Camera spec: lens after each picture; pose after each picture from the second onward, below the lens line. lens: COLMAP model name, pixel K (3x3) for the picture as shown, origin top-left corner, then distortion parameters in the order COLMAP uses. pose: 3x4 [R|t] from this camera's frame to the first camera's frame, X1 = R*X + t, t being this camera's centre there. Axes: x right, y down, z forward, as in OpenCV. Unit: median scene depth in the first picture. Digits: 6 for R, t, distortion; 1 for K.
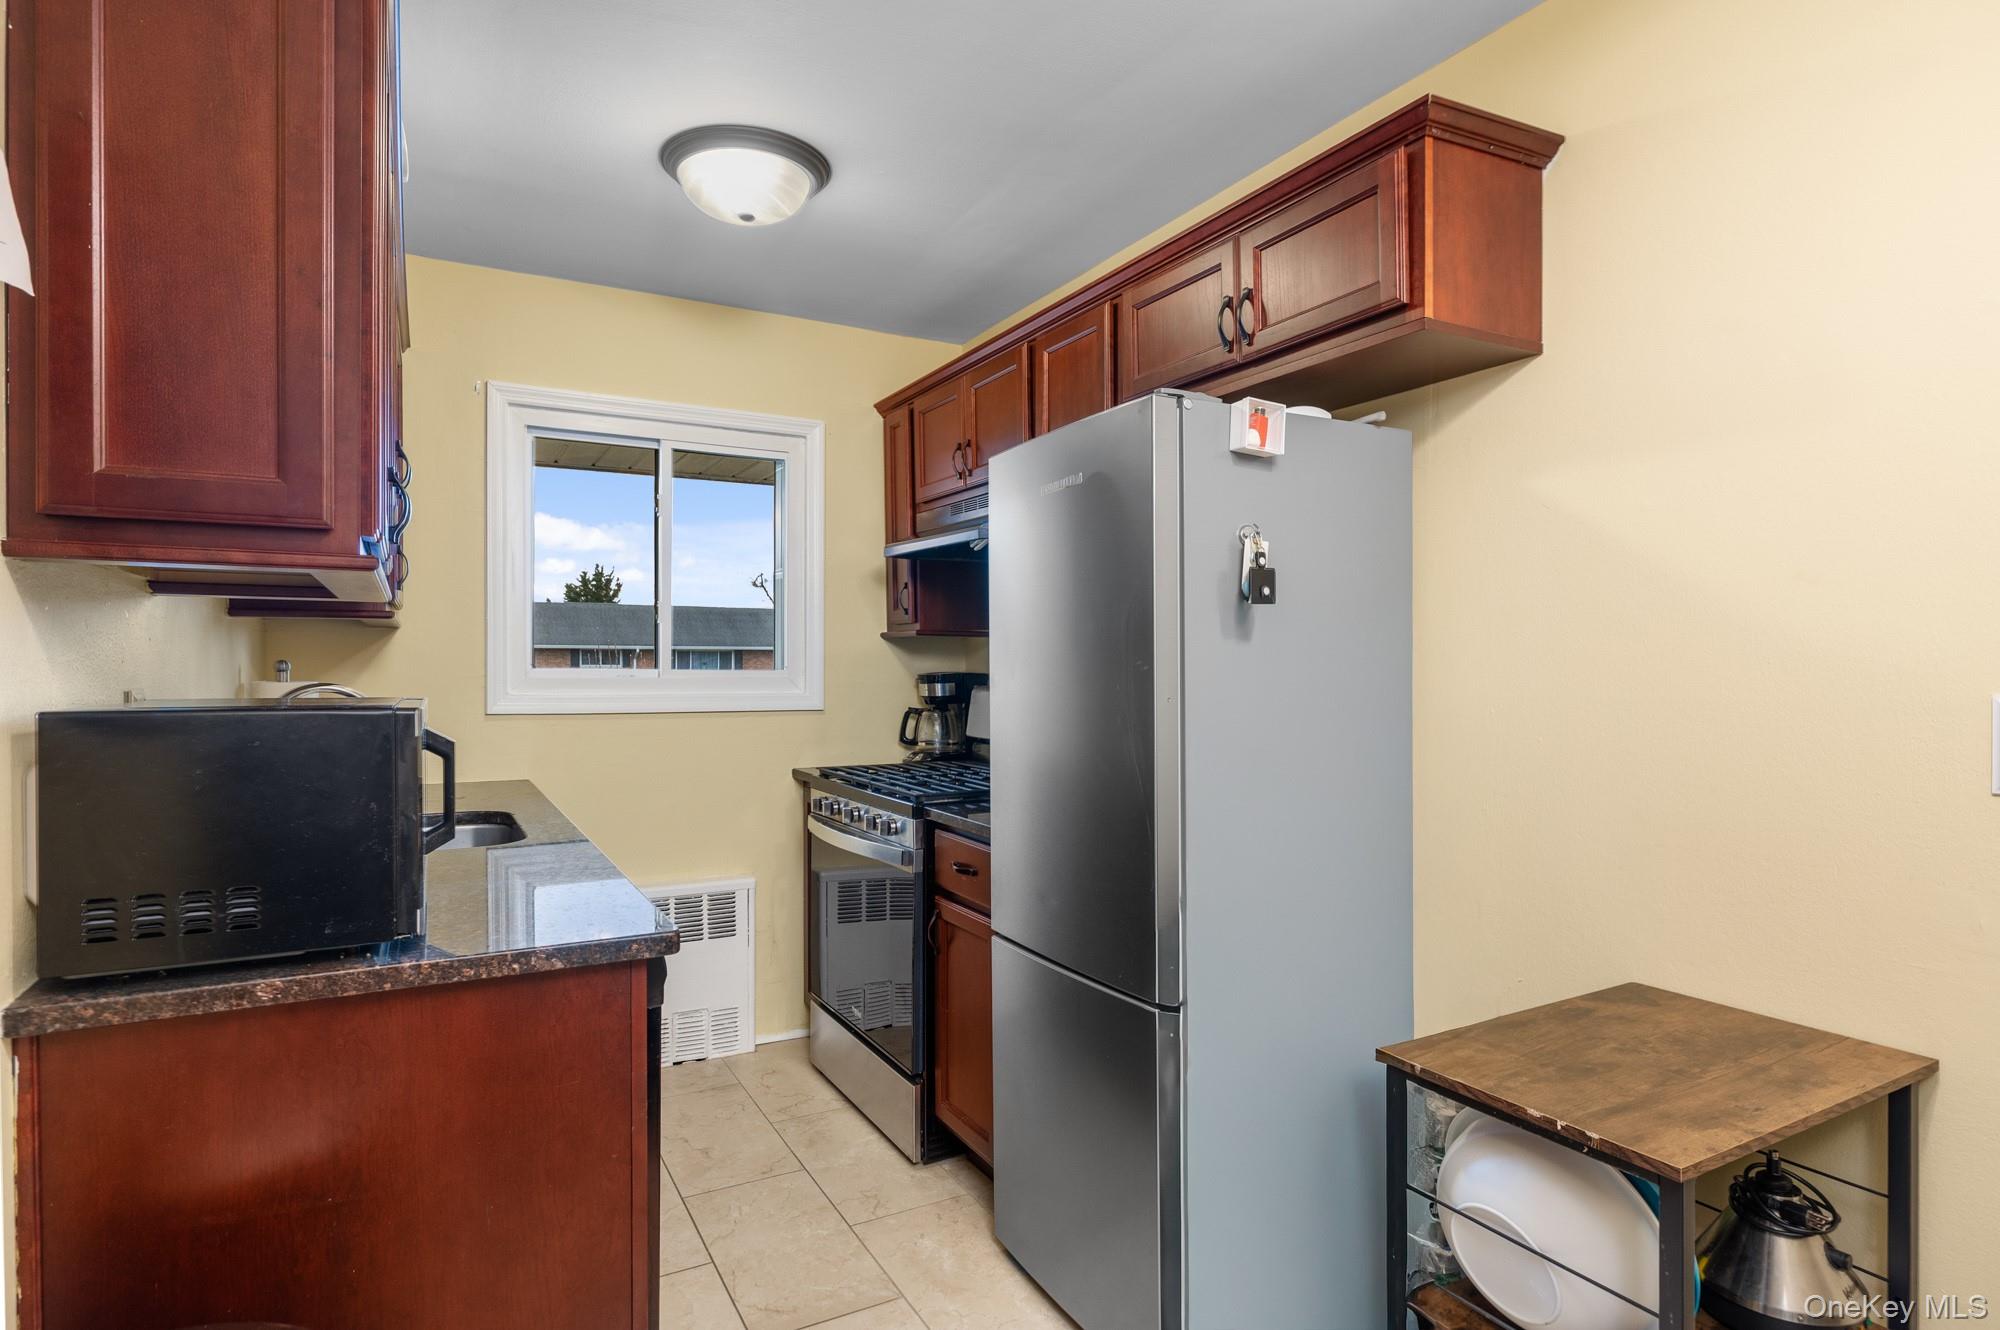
lens RADIAL K [[1080.6, 0, 1002.9], [0, 1080.6, 673.1], [0, 0, 1]] dist [0.000343, -0.000718]
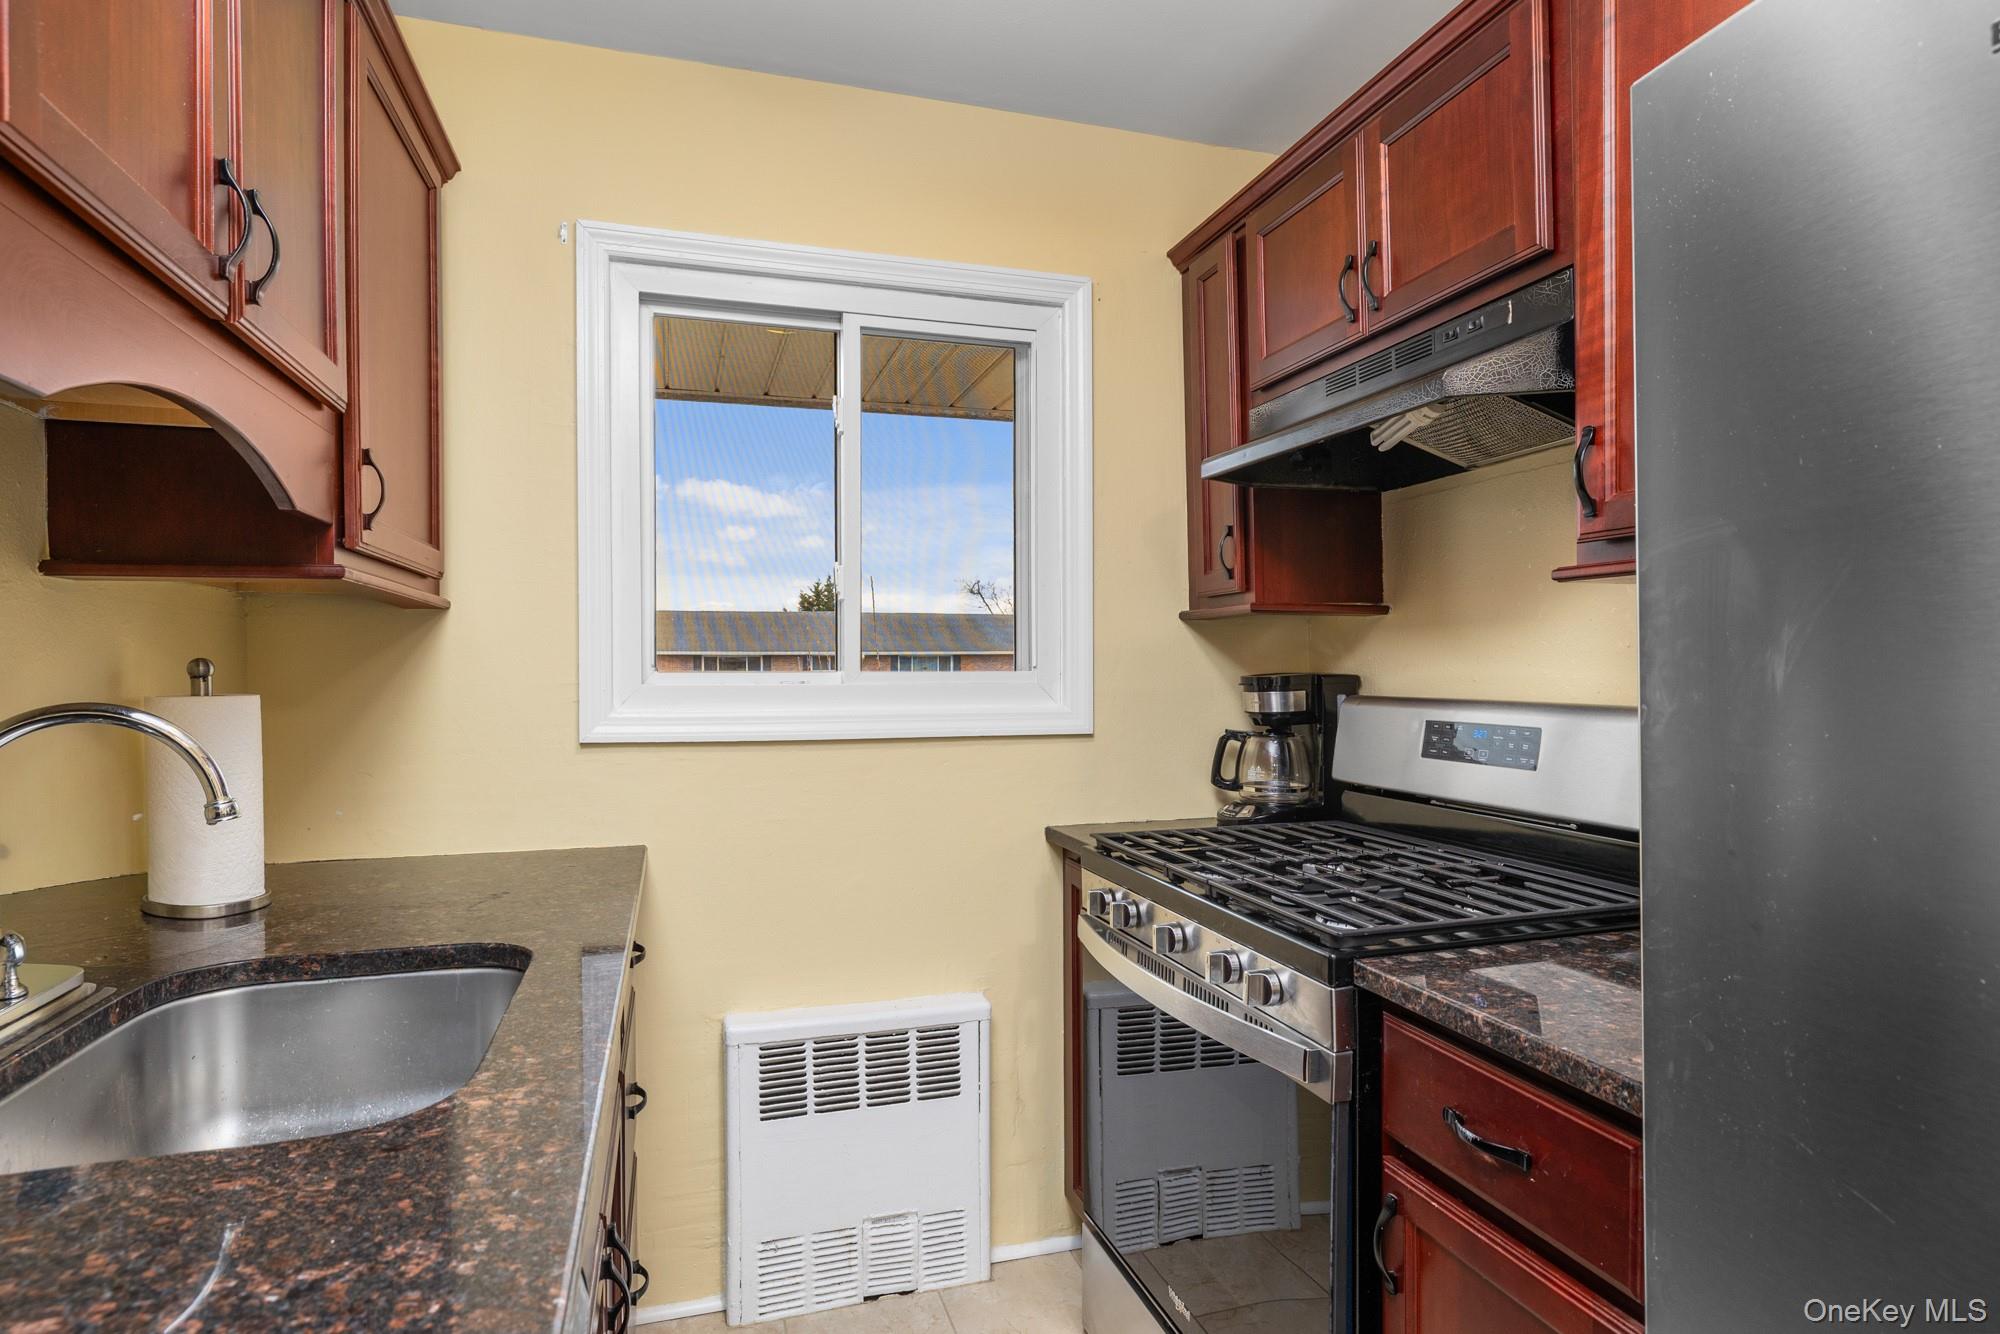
lens RADIAL K [[1034.4, 0, 1007.2], [0, 1034.4, 675.9], [0, 0, 1]] dist [-0.002508, -0.002719]
pose [[0.981758, -0.005675, -0.190052, -0.110178], [0.005767, 0.999983, -0.000067, -0.000193], [0.190049, -0.001030, 0.981774, 0.437909]]
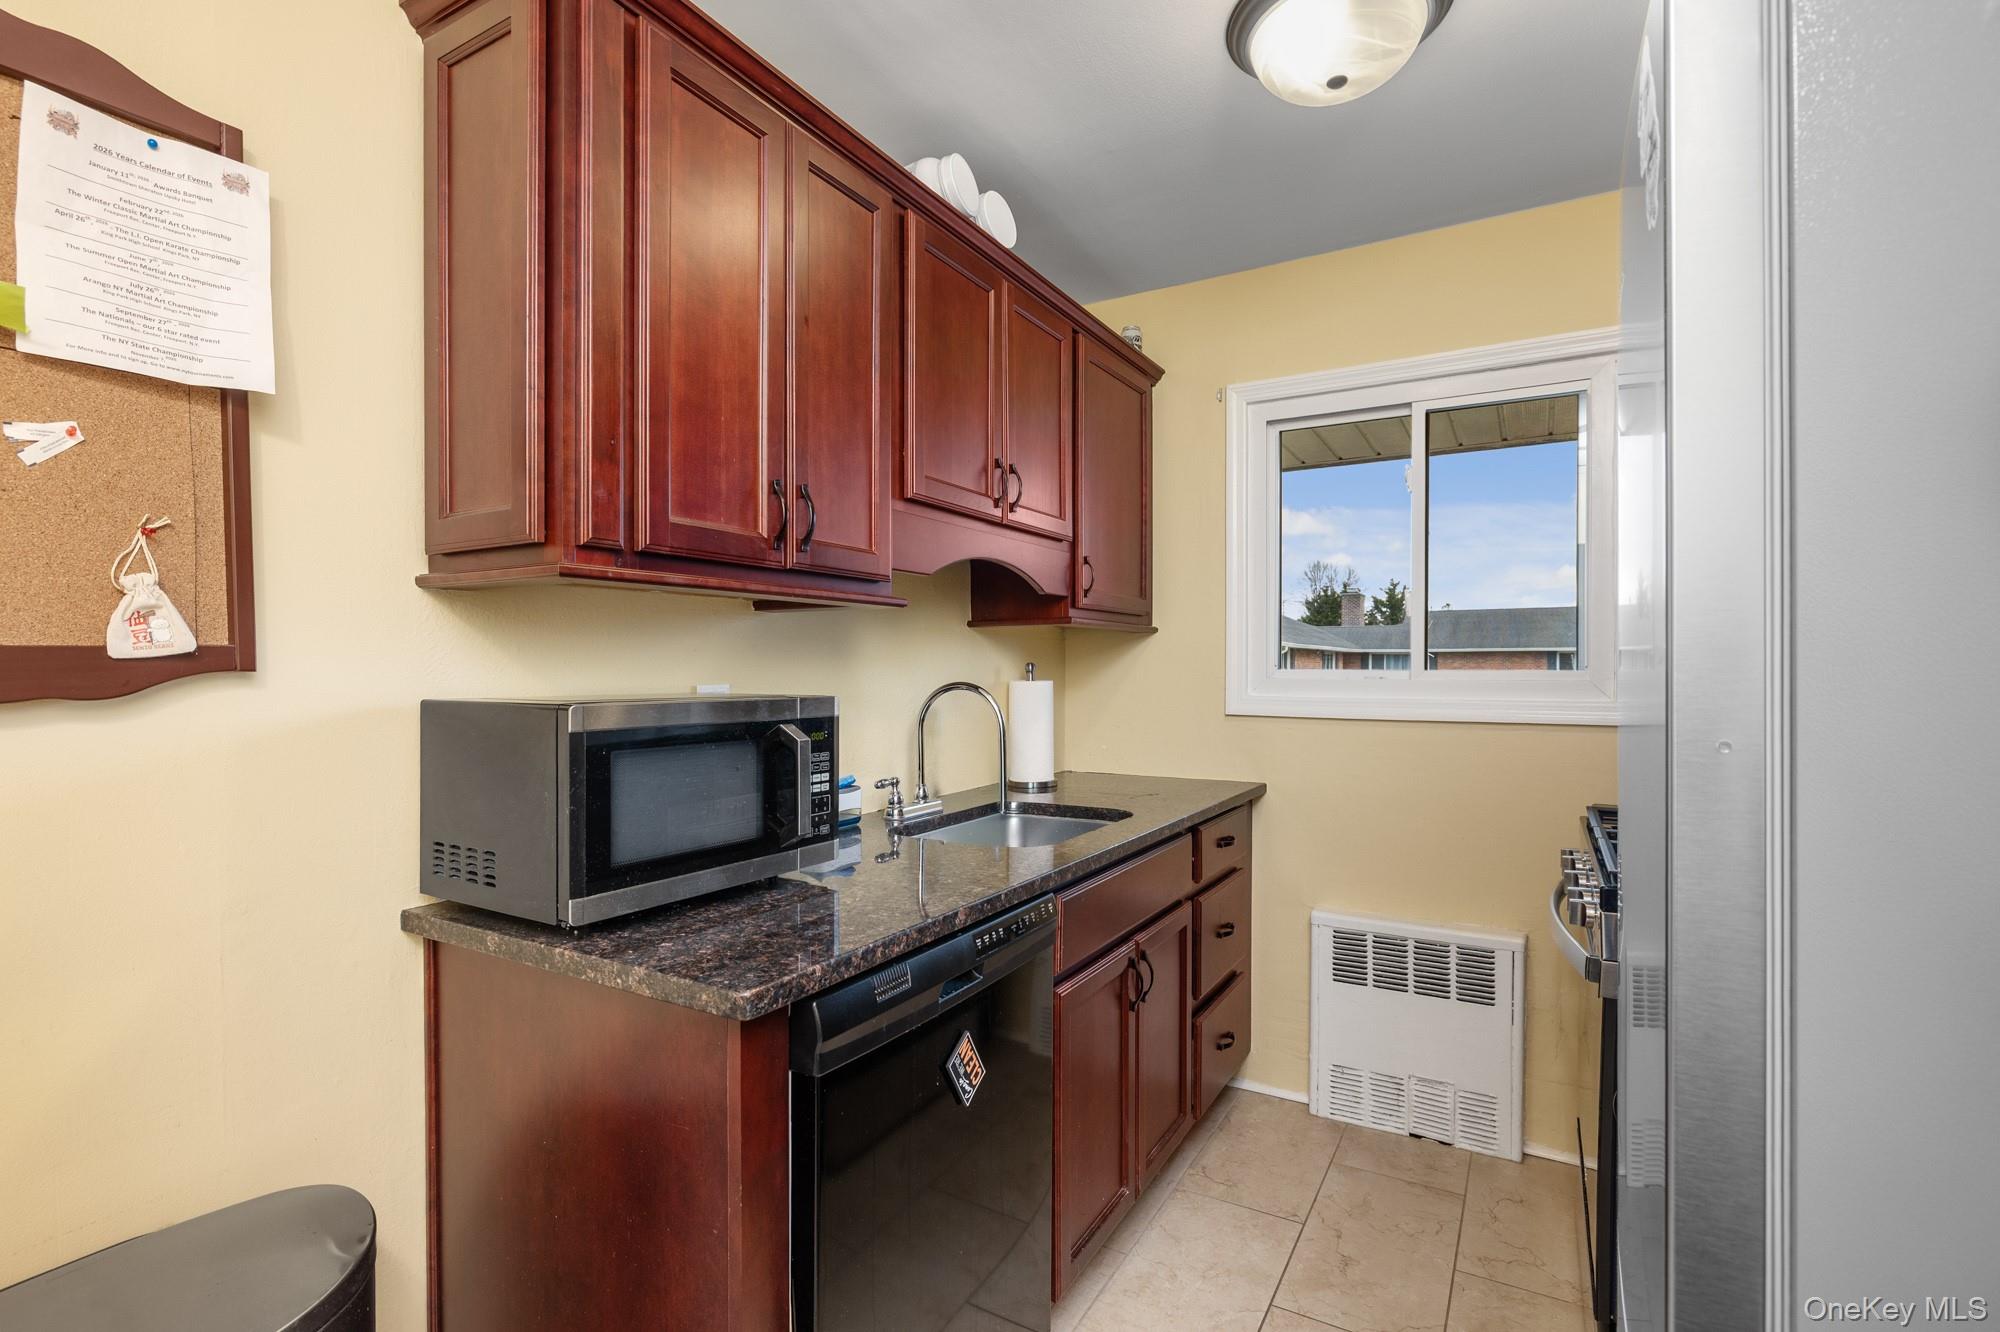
lens RADIAL K [[982.4, 0, 1015.3], [0, 982.4, 662.9], [0, 0, 1]] dist [-0.003272, 0.000955]
pose [[0.526312, -0.007695, -0.850257, 0.191982], [-0.002321, 0.999942, -0.010486, 0.000303], [0.850288, 0.007492, 0.526264, 0.339160]]
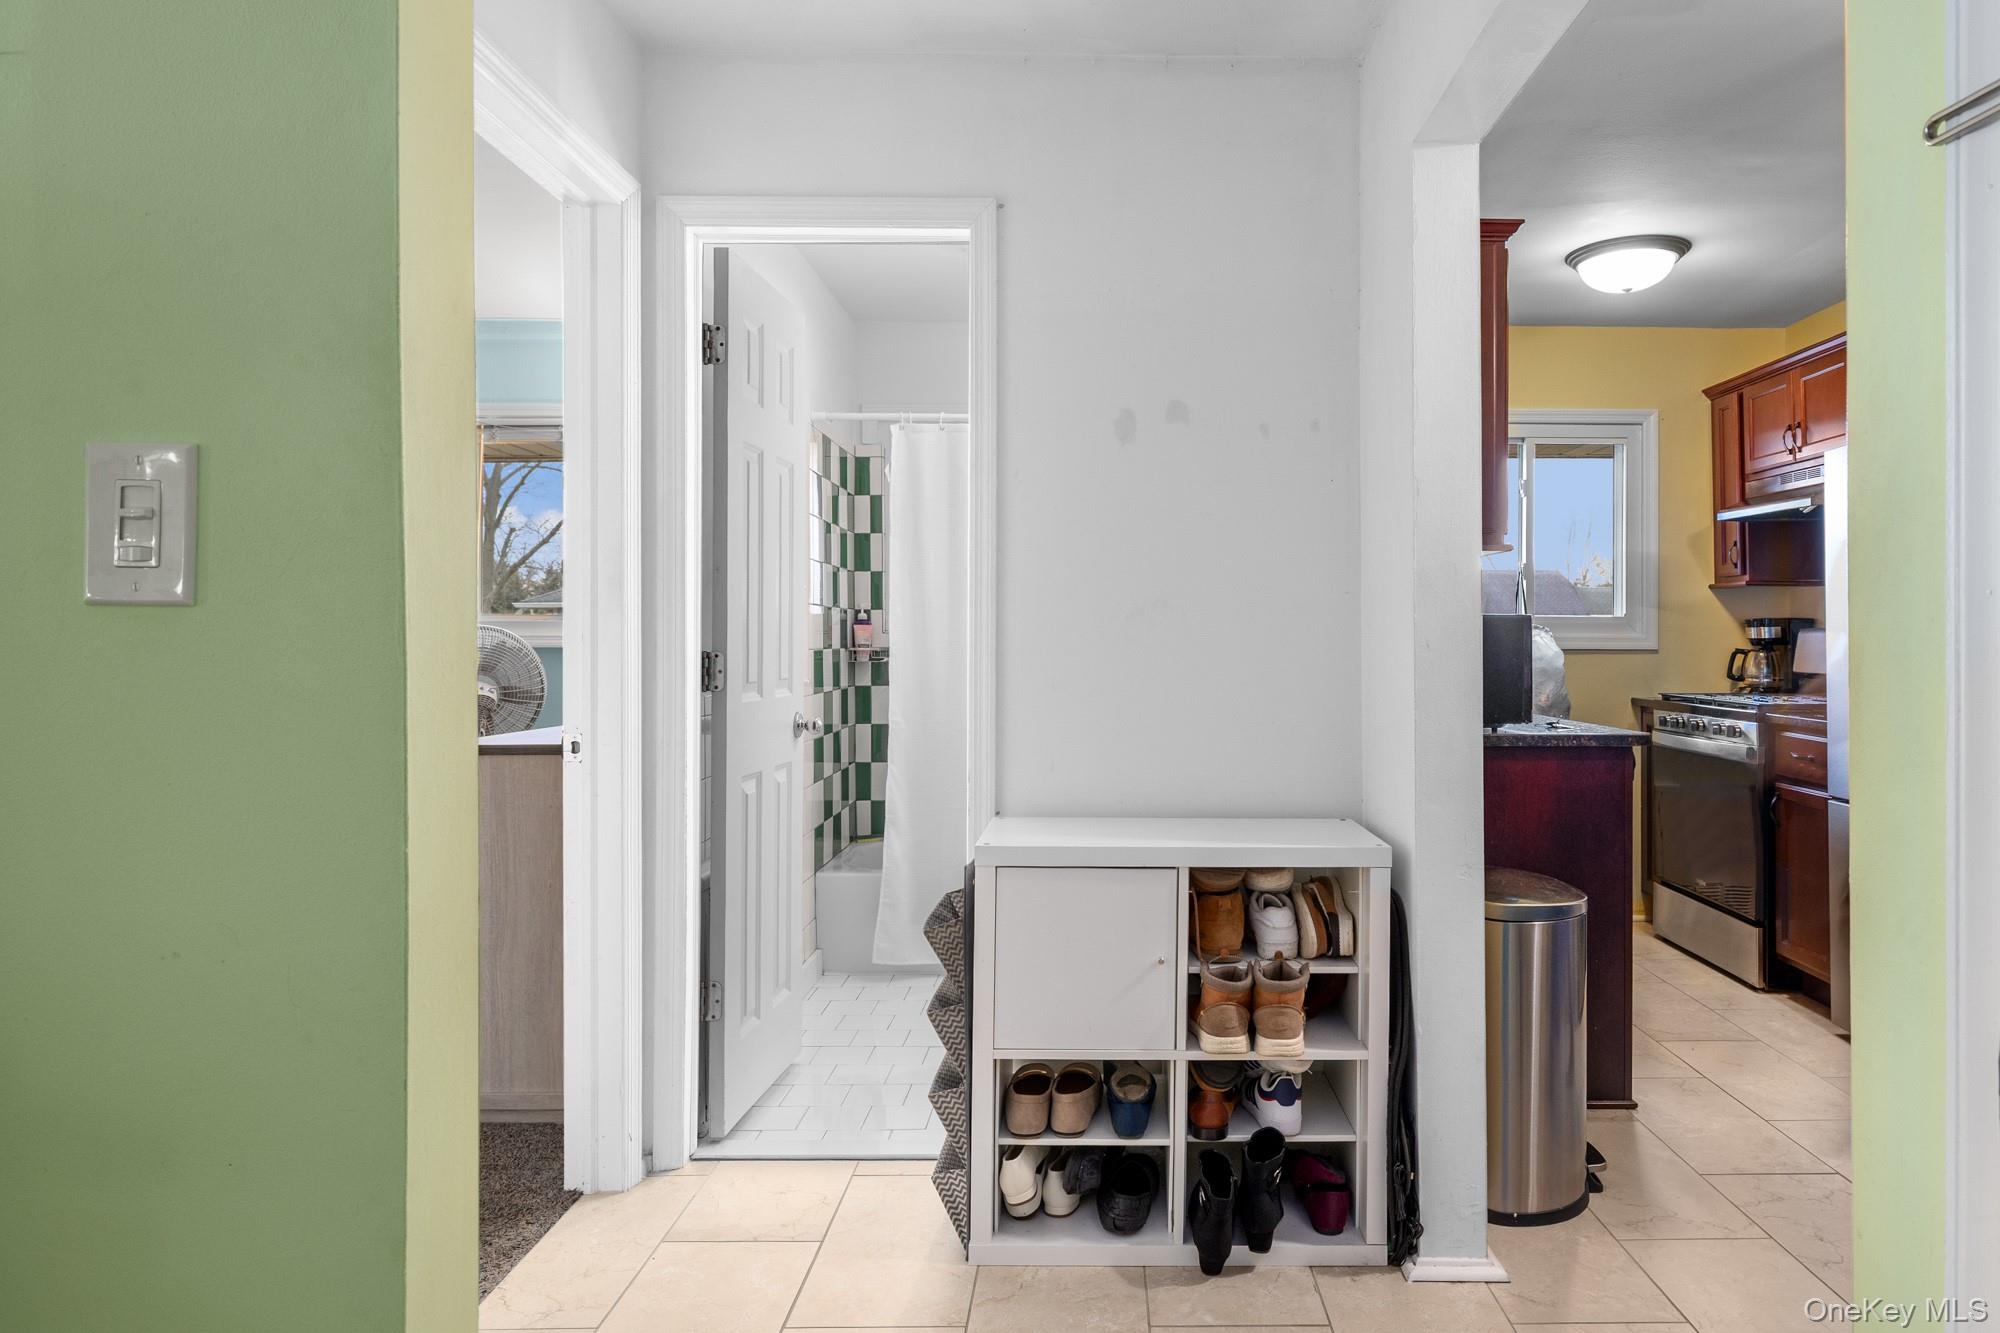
lens RADIAL K [[1282.9, 0, 1081.4], [0, 1282.9, 632.9], [0, 0, 1]] dist [-0.016719, -0.000211]
pose [[0.872380, -0.001705, -0.488826, -0.033208], [-0.002371, 0.999967, -0.007718, 0.031346], [0.488823, 0.007892, 0.872347, -0.613821]]
